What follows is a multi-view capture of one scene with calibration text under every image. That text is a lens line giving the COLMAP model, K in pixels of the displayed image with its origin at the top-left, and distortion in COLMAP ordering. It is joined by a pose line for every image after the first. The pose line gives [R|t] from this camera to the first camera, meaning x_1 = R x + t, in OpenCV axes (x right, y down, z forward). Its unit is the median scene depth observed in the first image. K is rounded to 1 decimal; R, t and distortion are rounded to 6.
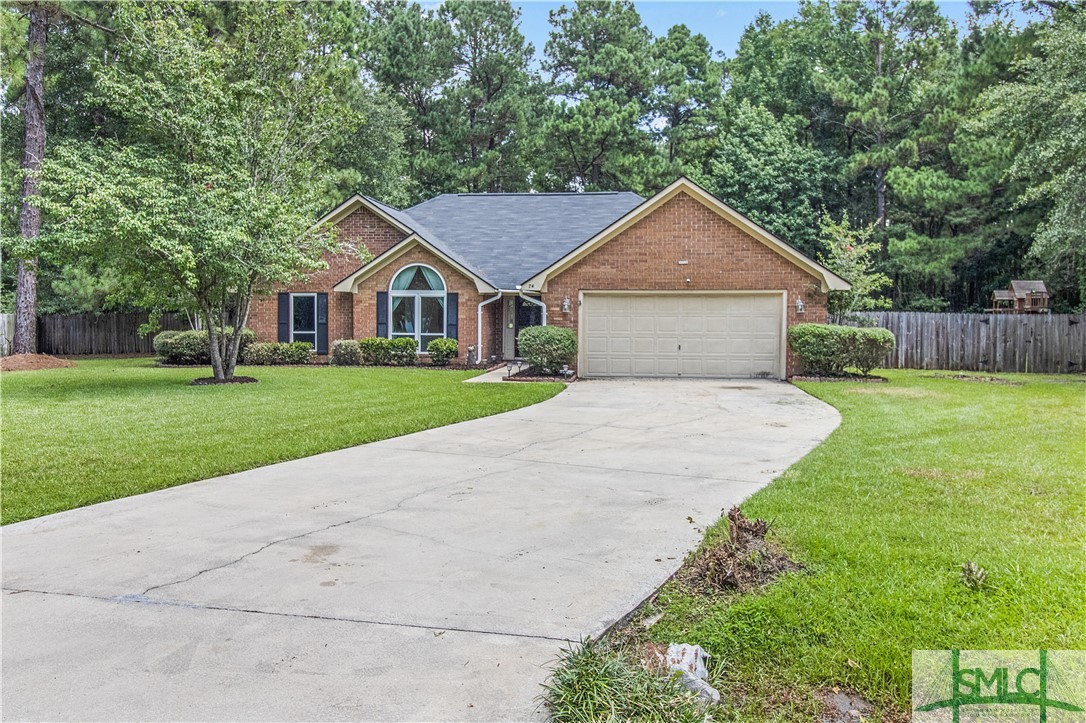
lens RADIAL K [[870.6, 0, 544.4], [0, 870.6, 327.6], [0, 0, 1]] dist [0.011302, -0.001293]
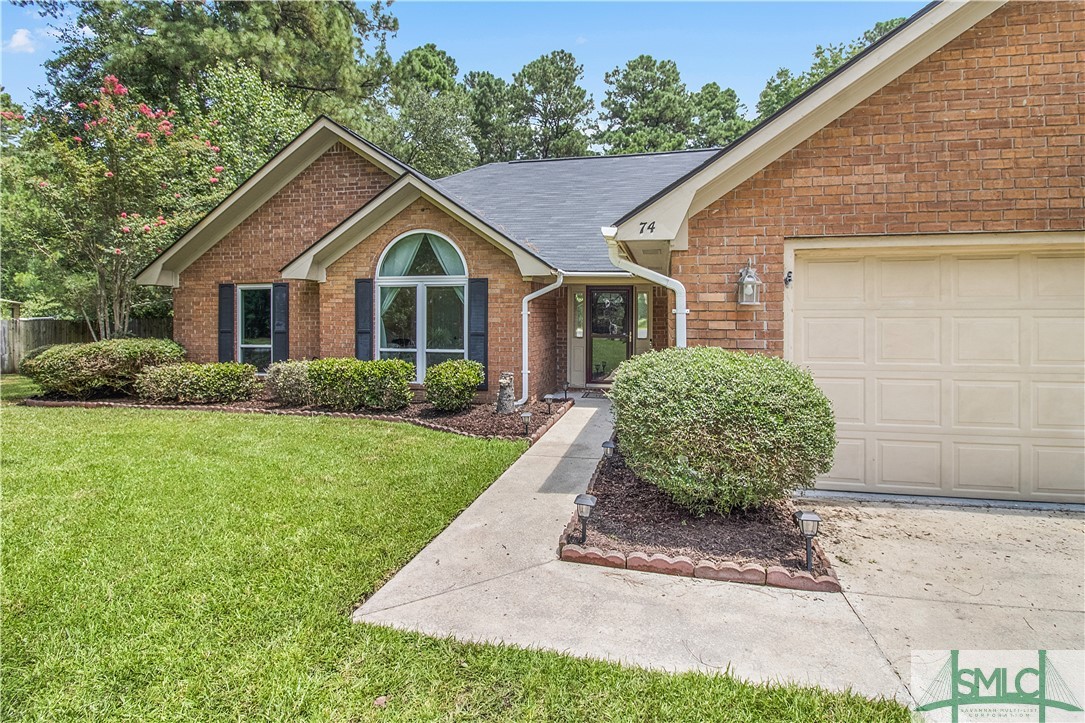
lens RADIAL K [[522.0, 0, 550.8], [0, 522.0, 312.0], [0, 0, 1]] dist [0.001014, -0.016394]
pose [[0.996408, -0.006329, -0.084444, -0.028786], [0.004075, 0.999631, -0.026841, -0.008433], [0.084583, 0.026400, 0.996067, 0.653746]]
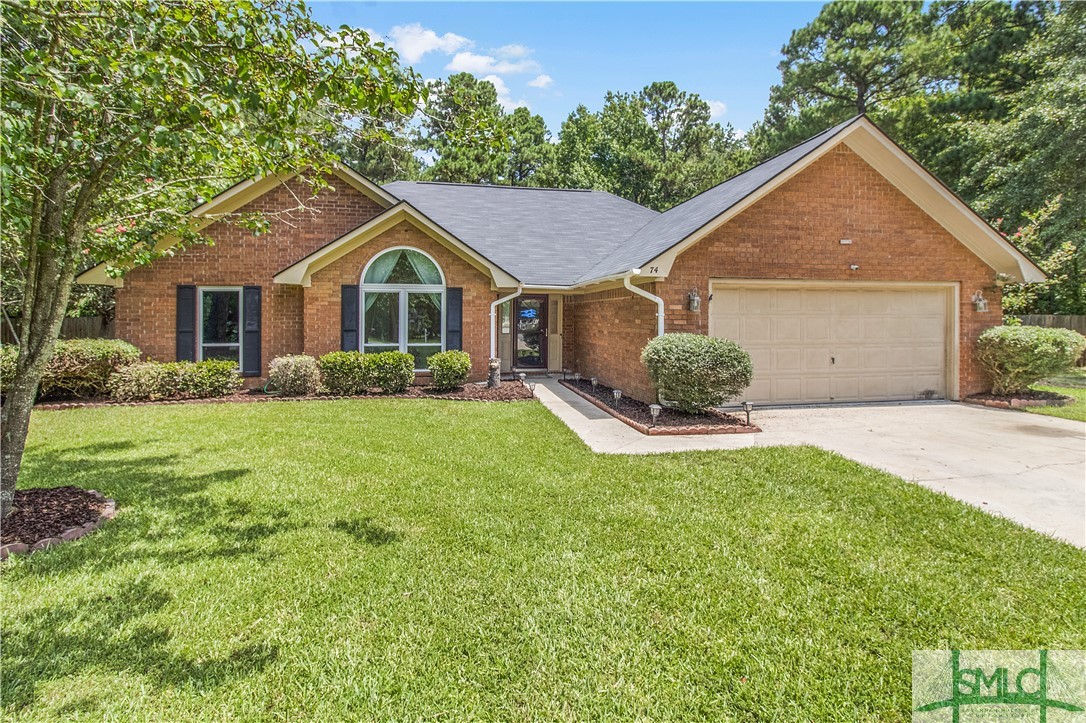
lens RADIAL K [[522.4, 0, 551.3], [0, 522.4, 311.9], [0, 0, 1]] dist [0.001014, -0.016394]
pose [[0.948323, -0.000892, 0.317306, -0.165396], [0.009456, 0.999631, -0.025450, -0.007383], [-0.317167, 0.027135, 0.947982, 0.548889]]
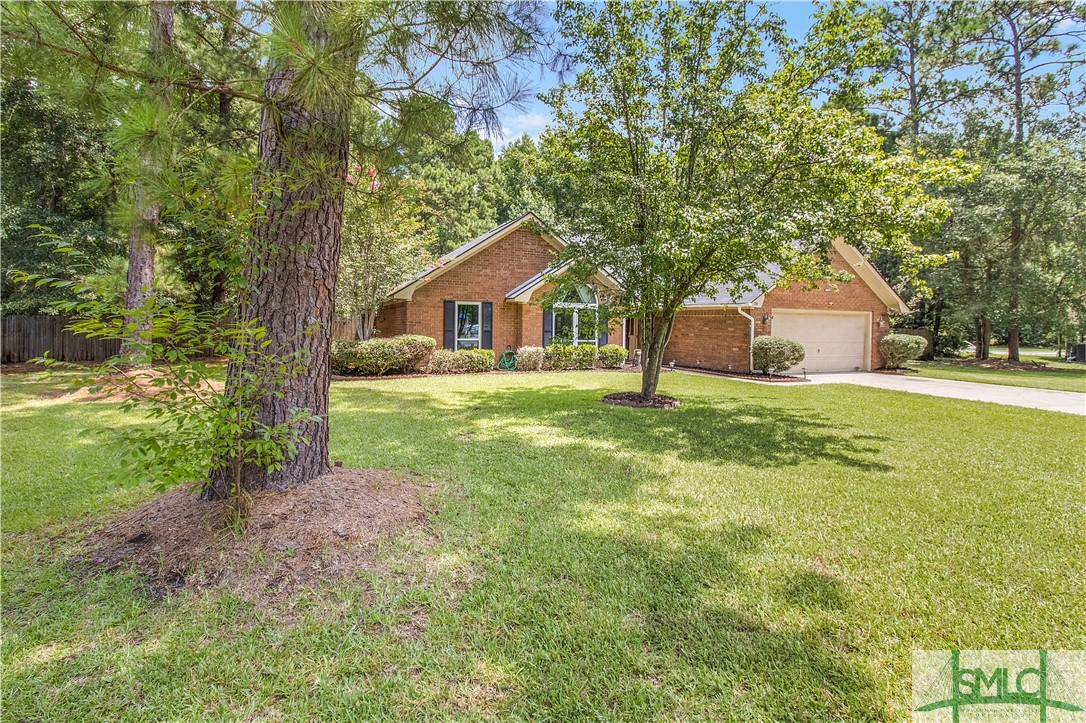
lens RADIAL K [[522.4, 0, 551.3], [0, 522.4, 311.9], [0, 0, 1]] dist [0.001014, -0.016394]
pose [[0.846932, 0.023203, 0.531195, -0.537017], [-0.006822, 0.999439, -0.032781, -0.007731], [-0.531658, 0.024139, 0.846615, 0.428826]]
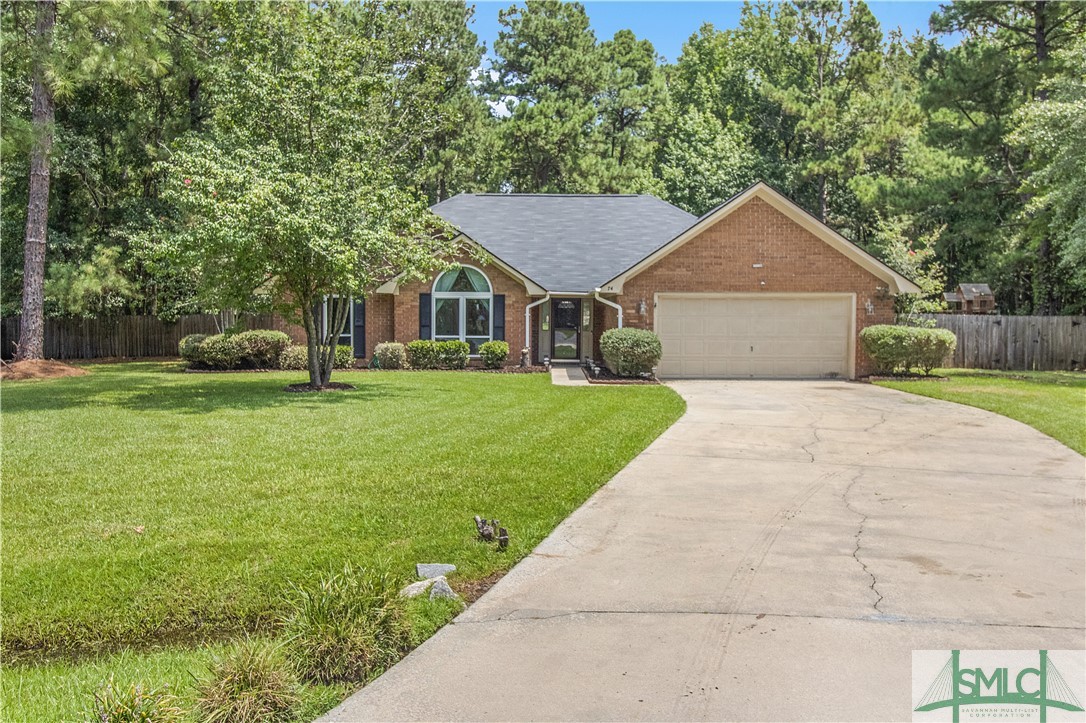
lens RADIAL K [[870.6, 0, 544.4], [0, 870.6, 327.6], [0, 0, 1]] dist [0.011302, -0.001293]
pose [[0.991768, -0.002639, 0.128021, -0.178111], [0.002686, 0.999996, -0.000194, -0.002318], [-0.128020, 0.000537, 0.991771, 0.016436]]
